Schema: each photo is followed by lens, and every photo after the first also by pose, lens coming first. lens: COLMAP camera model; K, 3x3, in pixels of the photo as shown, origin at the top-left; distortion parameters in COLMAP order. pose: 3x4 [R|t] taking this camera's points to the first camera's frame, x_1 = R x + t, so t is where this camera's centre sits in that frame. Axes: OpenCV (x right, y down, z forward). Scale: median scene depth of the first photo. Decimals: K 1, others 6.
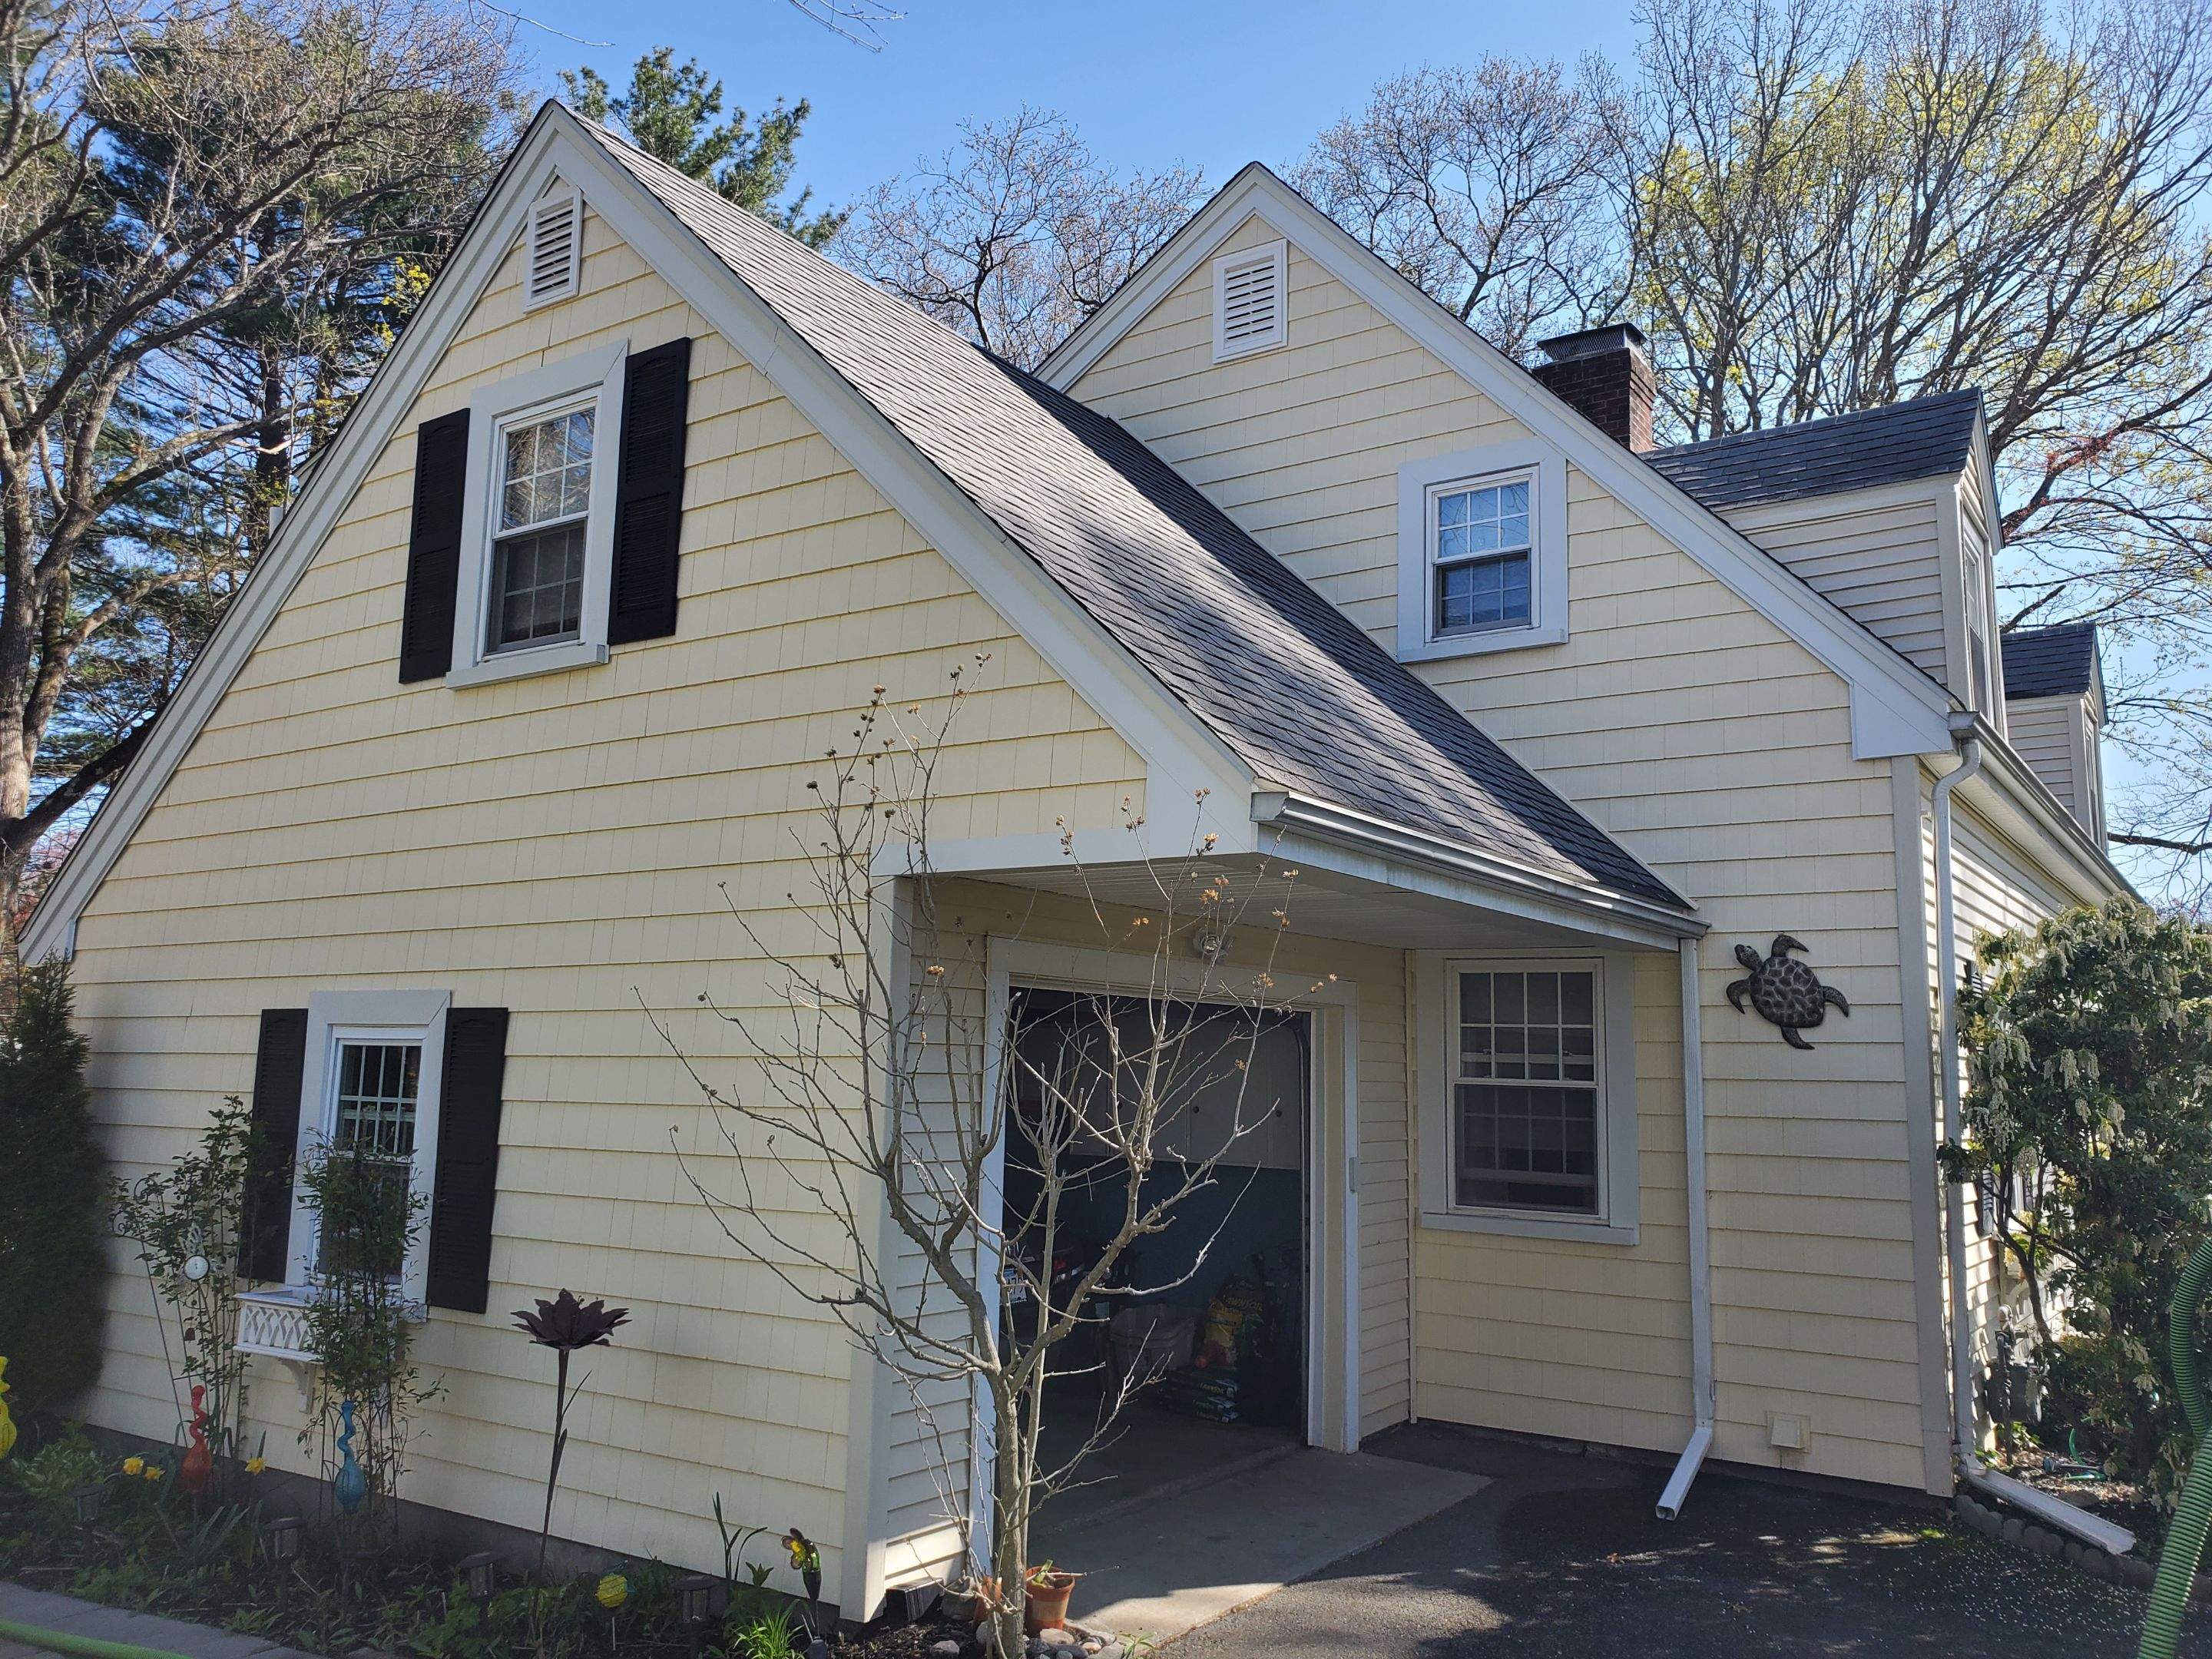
lens RADIAL K [[1720.5, 0, 1152.4], [0, 1720.5, 814.8], [0, 0, 1]] dist [-0.009469, 0.002502]
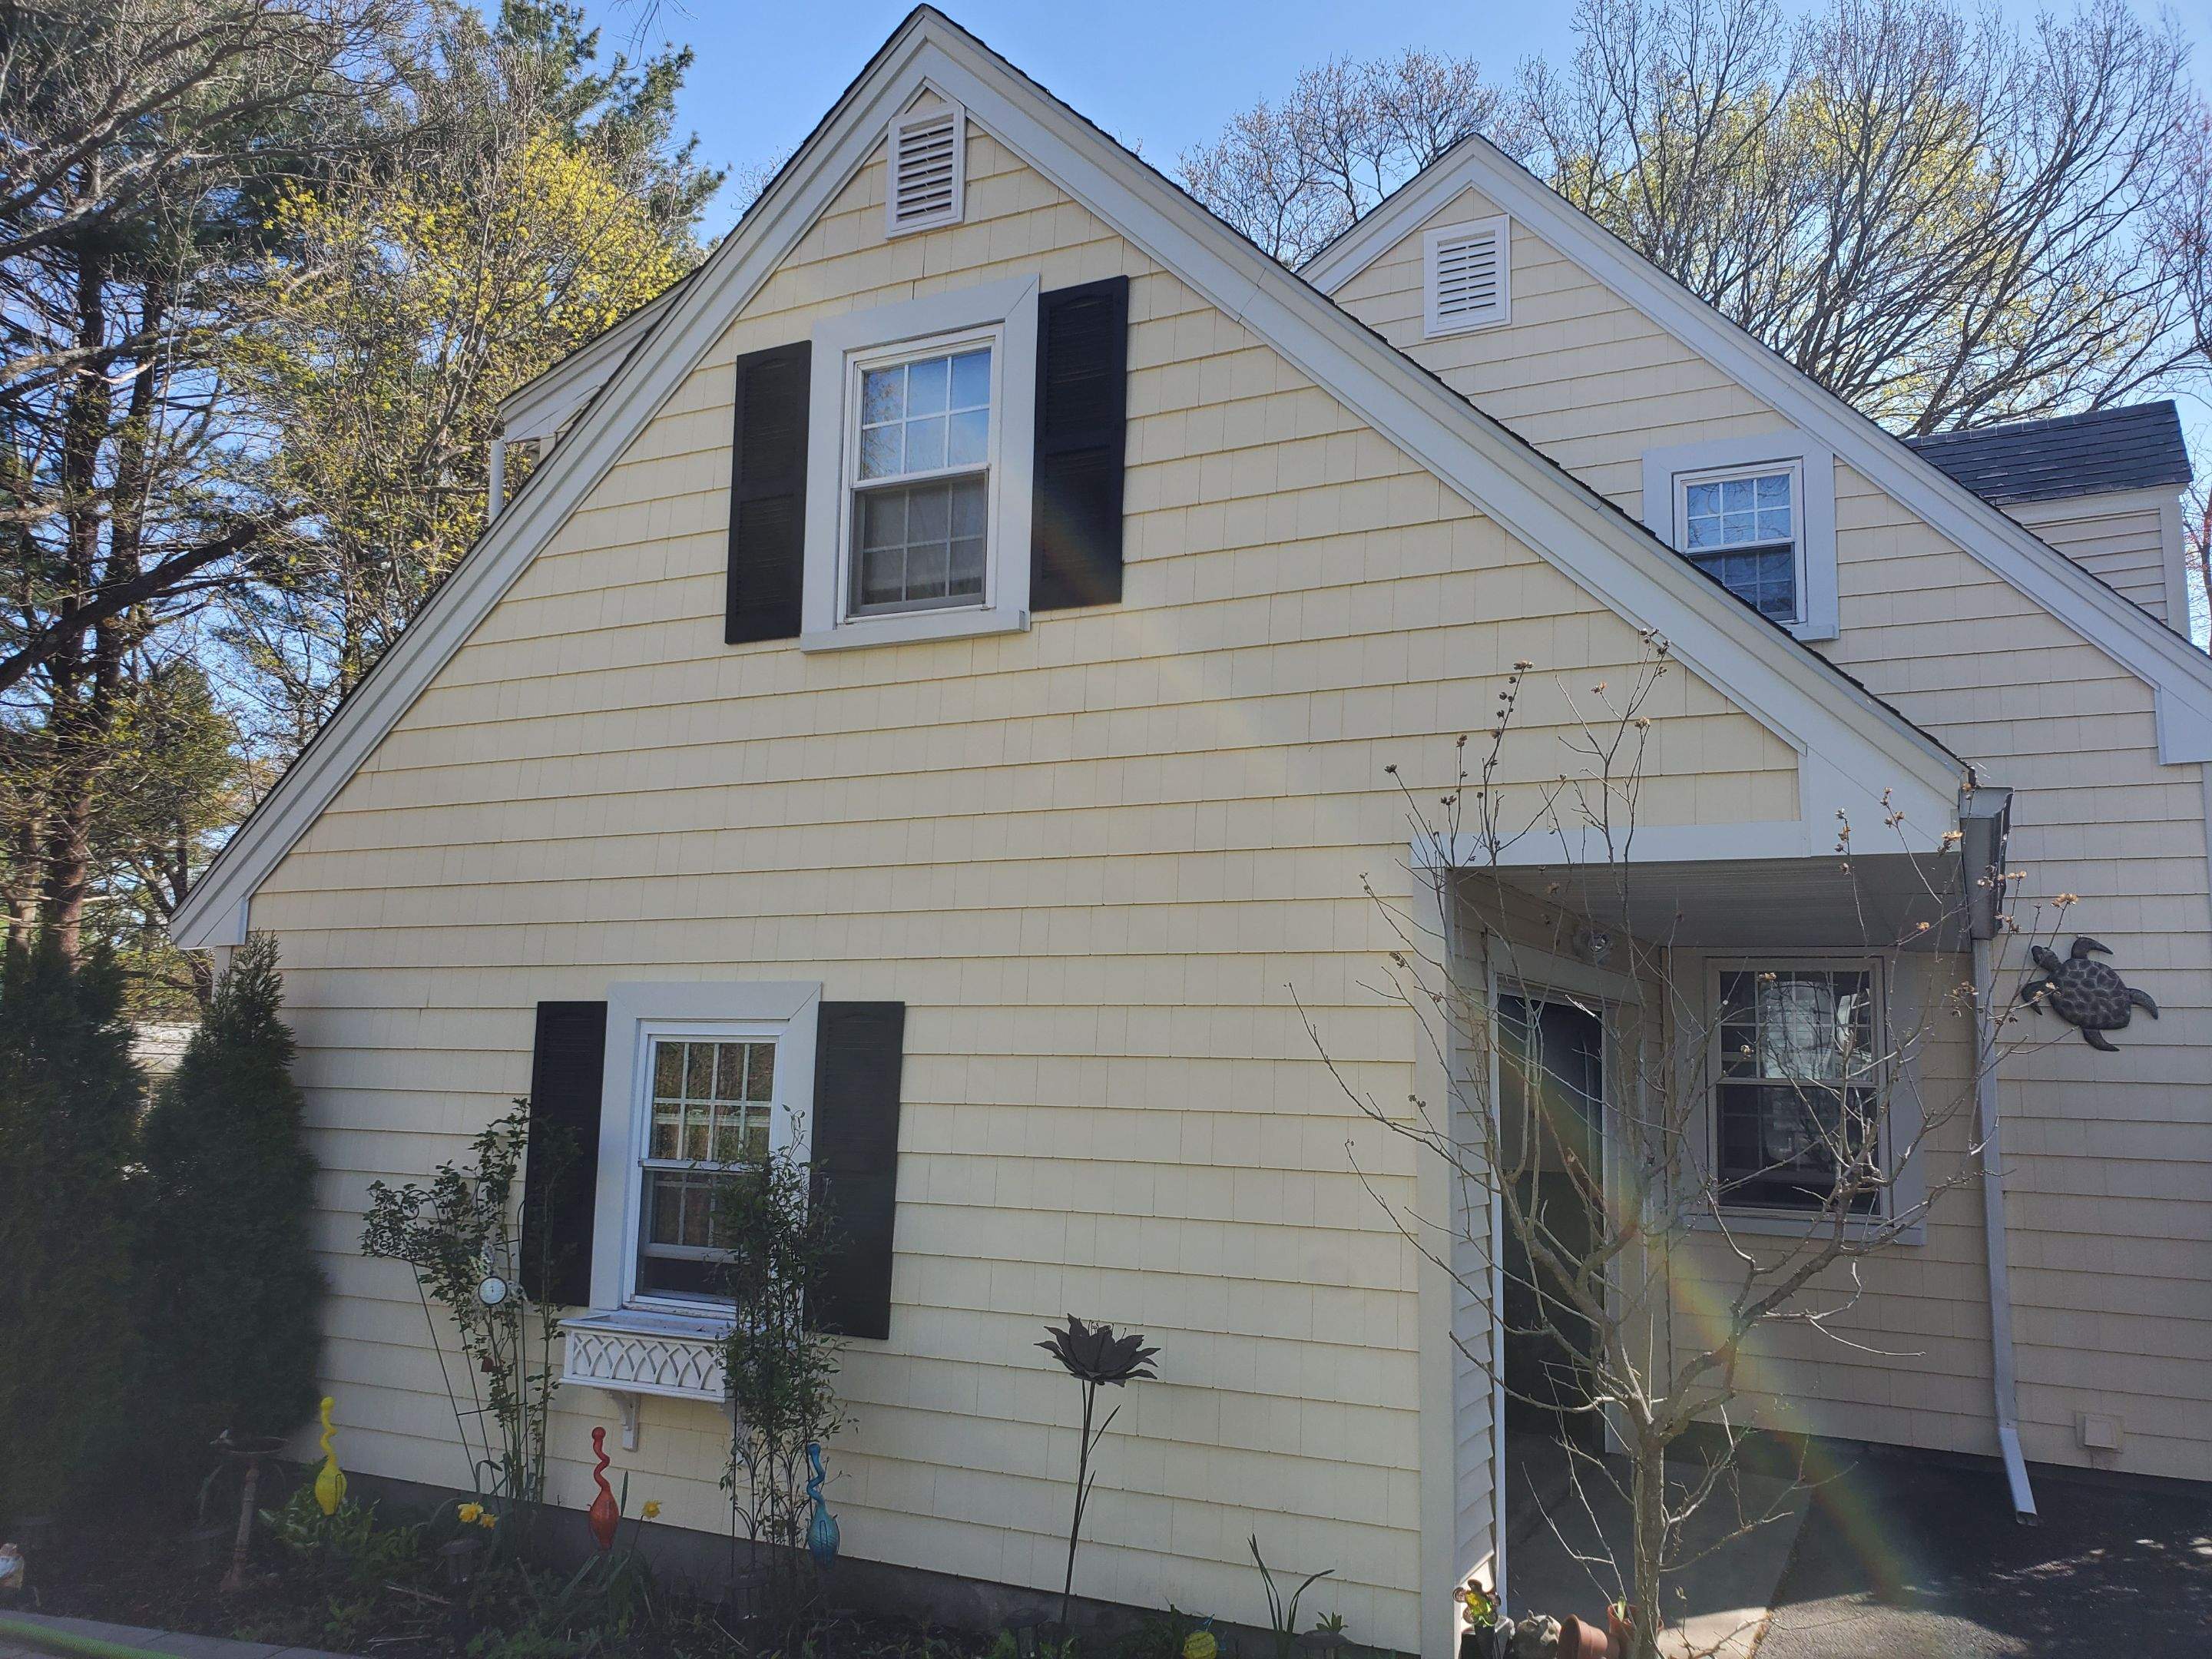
lens RADIAL K [[1688.0, 0, 1106.0], [0, 1688.0, 829.5], [0, 0, 1]] dist [0.048947, -0.076973]
pose [[0.992799, 0.018615, 0.118334, -0.340803], [-0.020744, 0.999644, 0.016788, 0.002430], [-0.117979, -0.019122, 0.992832, 0.087316]]
